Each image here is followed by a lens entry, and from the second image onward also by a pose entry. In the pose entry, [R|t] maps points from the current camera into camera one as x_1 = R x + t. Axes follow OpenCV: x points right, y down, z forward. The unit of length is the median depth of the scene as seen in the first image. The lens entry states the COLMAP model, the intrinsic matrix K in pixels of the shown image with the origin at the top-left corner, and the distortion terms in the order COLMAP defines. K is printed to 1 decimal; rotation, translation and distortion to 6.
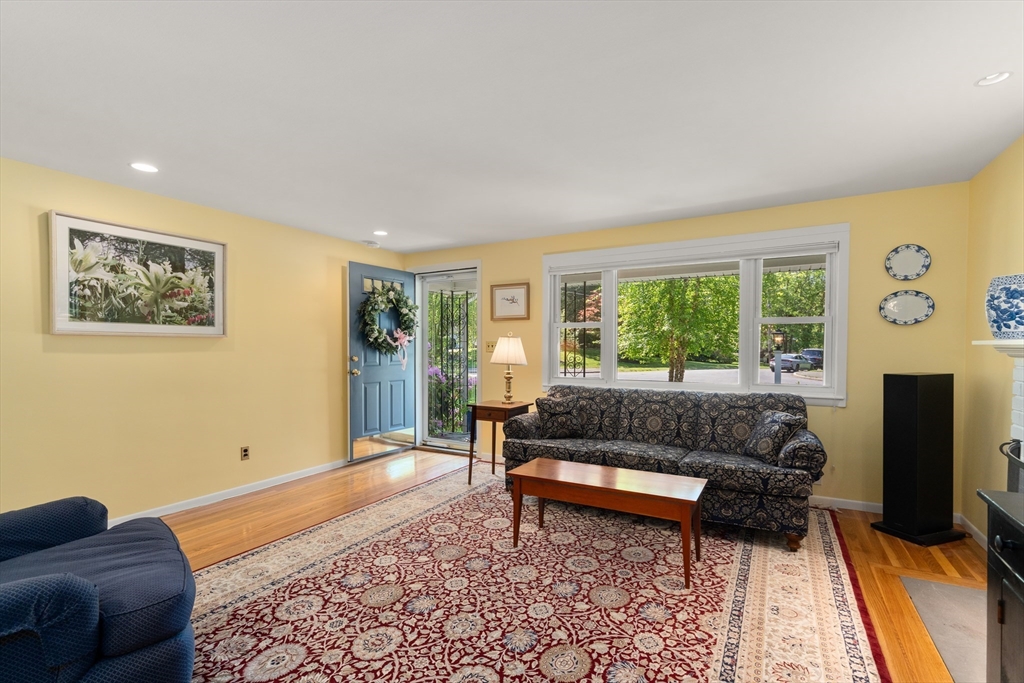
lens RADIAL K [[474.2, 0, 512.0], [0, 474.2, 341.5], [0, 0, 1]] dist [0.001025, 0.000152]
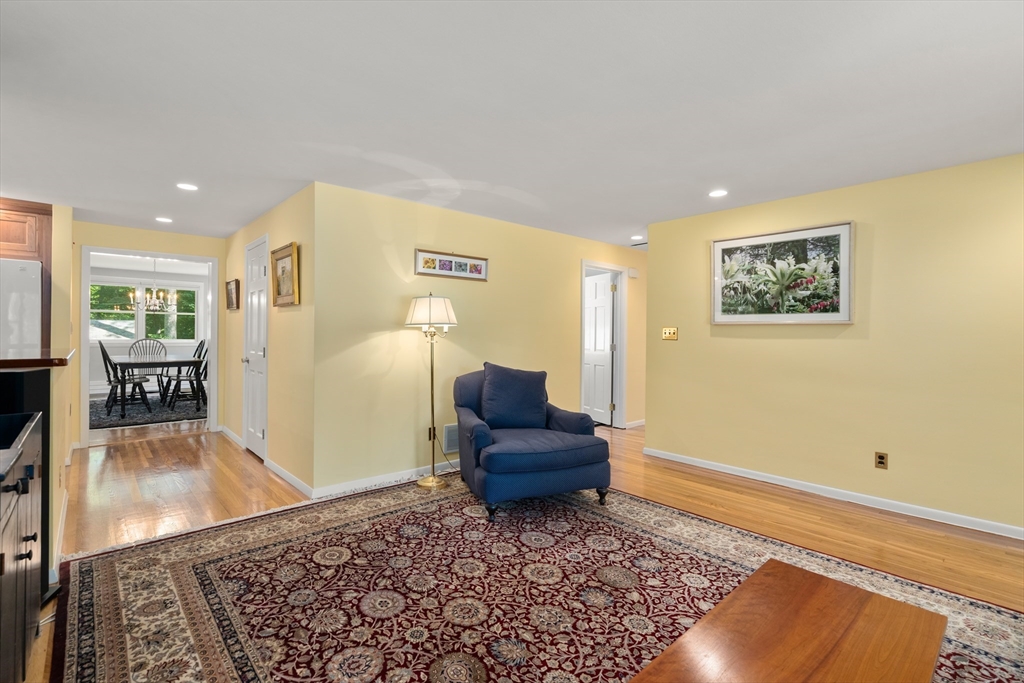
lens RADIAL K [[469.0, 0, 514.0], [0, 469.0, 326.7], [0, 0, 1]] dist [-0.000008, 0.000137]
pose [[-0.310774, -0.012250, -0.950405, 0.546873], [0.003249, 0.999897, -0.013950, 0.008715], [0.950478, -0.007423, -0.310702, 0.798117]]
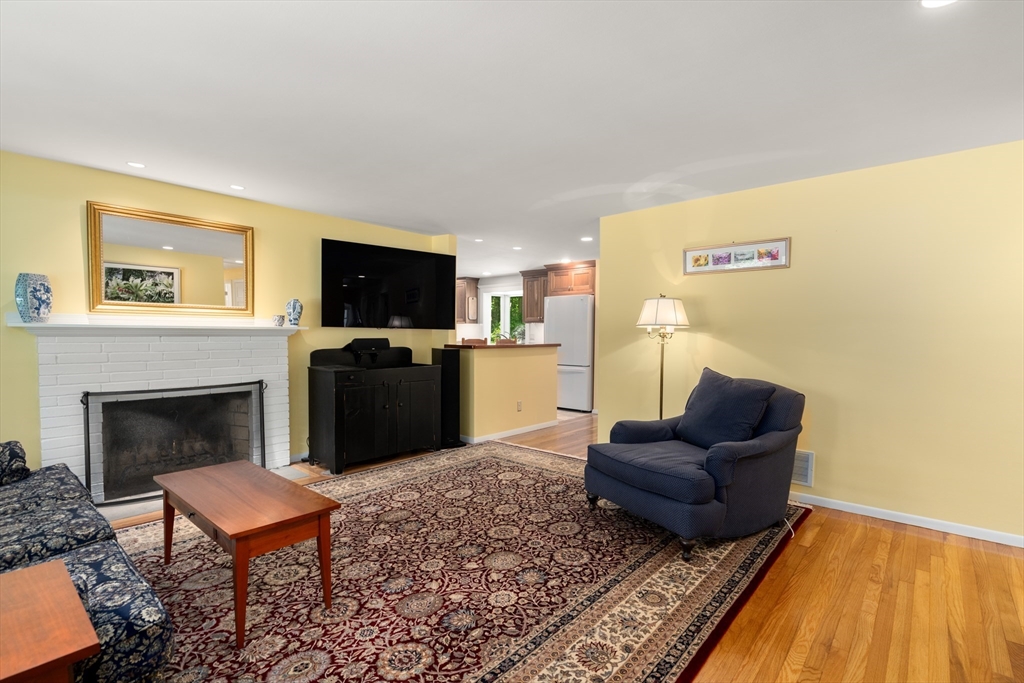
lens RADIAL K [[479.6, 0, 512.0], [0, 479.6, 341.5], [0, 0, 1]] dist [-0.001511, -0.000055]
pose [[-0.978766, -0.008976, 0.204785, -0.369545], [-0.008074, 0.999954, 0.005241, 0.022159], [-0.204823, 0.003476, -0.978793, 1.488974]]
